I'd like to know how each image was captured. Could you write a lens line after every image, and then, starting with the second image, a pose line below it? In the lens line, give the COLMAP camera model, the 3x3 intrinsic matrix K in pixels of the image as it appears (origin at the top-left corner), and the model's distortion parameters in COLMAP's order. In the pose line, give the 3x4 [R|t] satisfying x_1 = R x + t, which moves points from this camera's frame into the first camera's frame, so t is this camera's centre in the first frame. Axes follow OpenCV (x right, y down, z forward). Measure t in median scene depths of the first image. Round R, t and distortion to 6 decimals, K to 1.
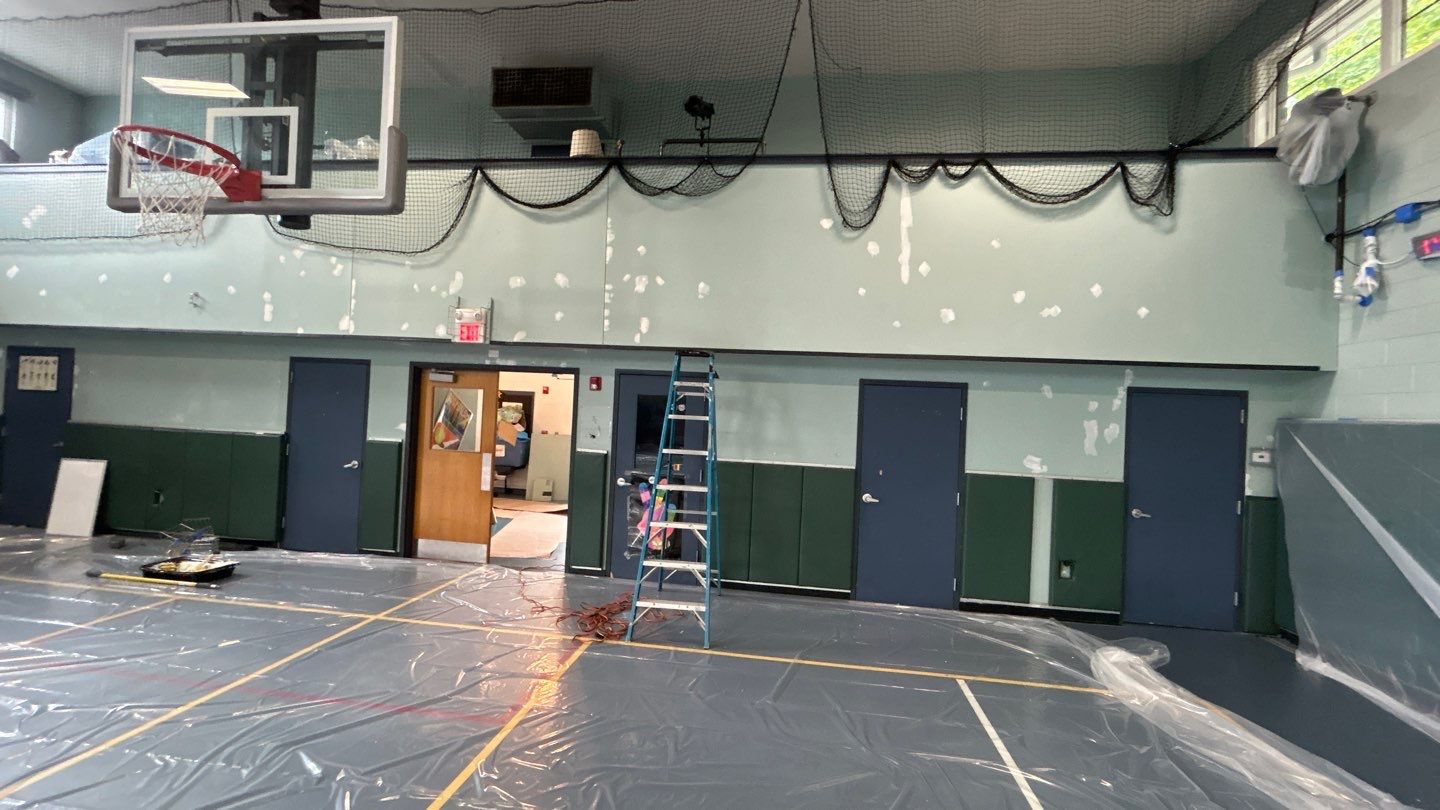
lens RADIAL K [[579.7, 0, 719.9], [0, 579.7, 404.0], [0, 0, 1]] dist [-0.000295, -0.000259]
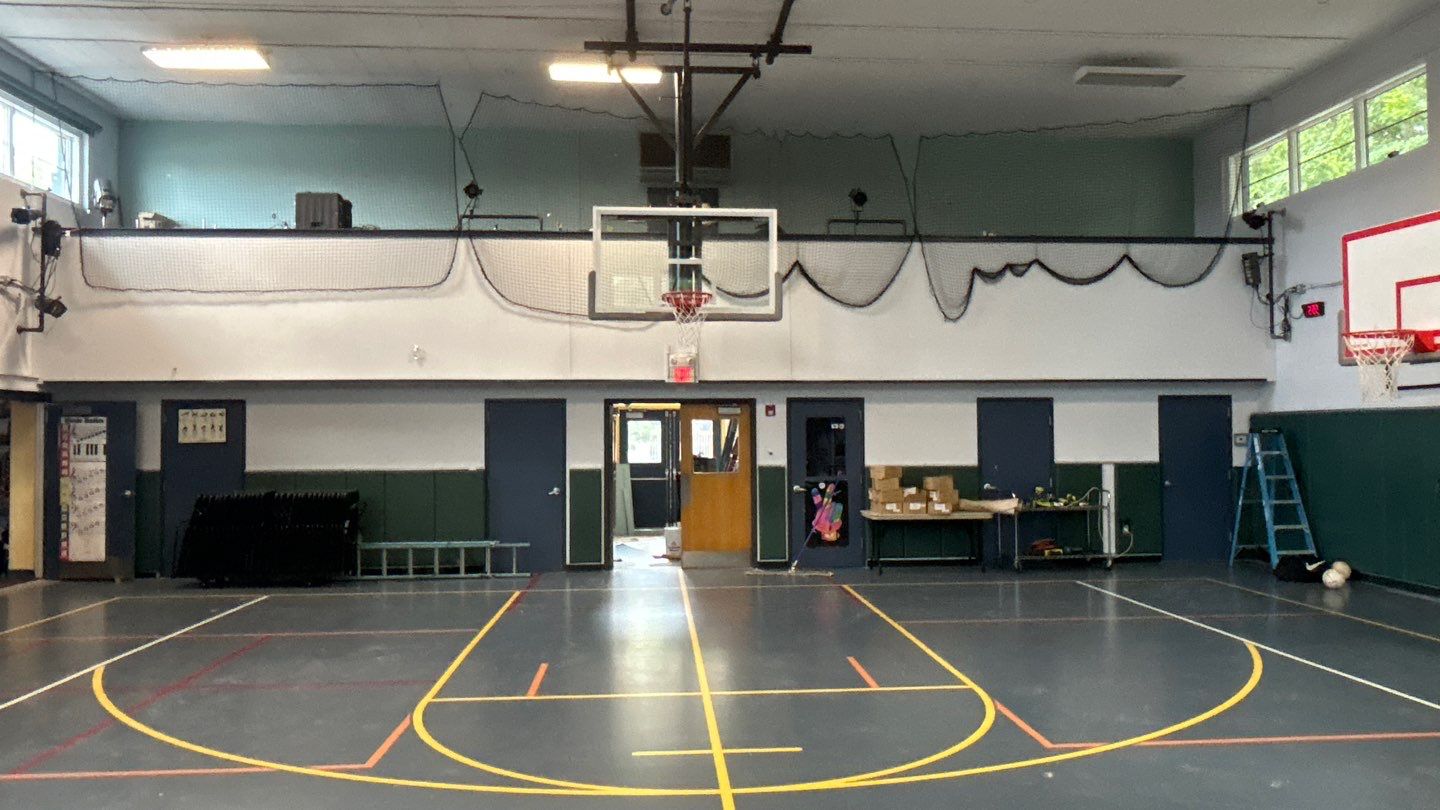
lens RADIAL K [[1016.4, 0, 722.4], [0, 1016.4, 402.9], [0, 0, 1]] dist [0.014041, 0.001539]
pose [[0.976772, -0.046446, 0.209187, -0.797220], [0.049963, 0.998684, -0.011557, -0.032620], [-0.208375, 0.021741, 0.977807, -1.127543]]
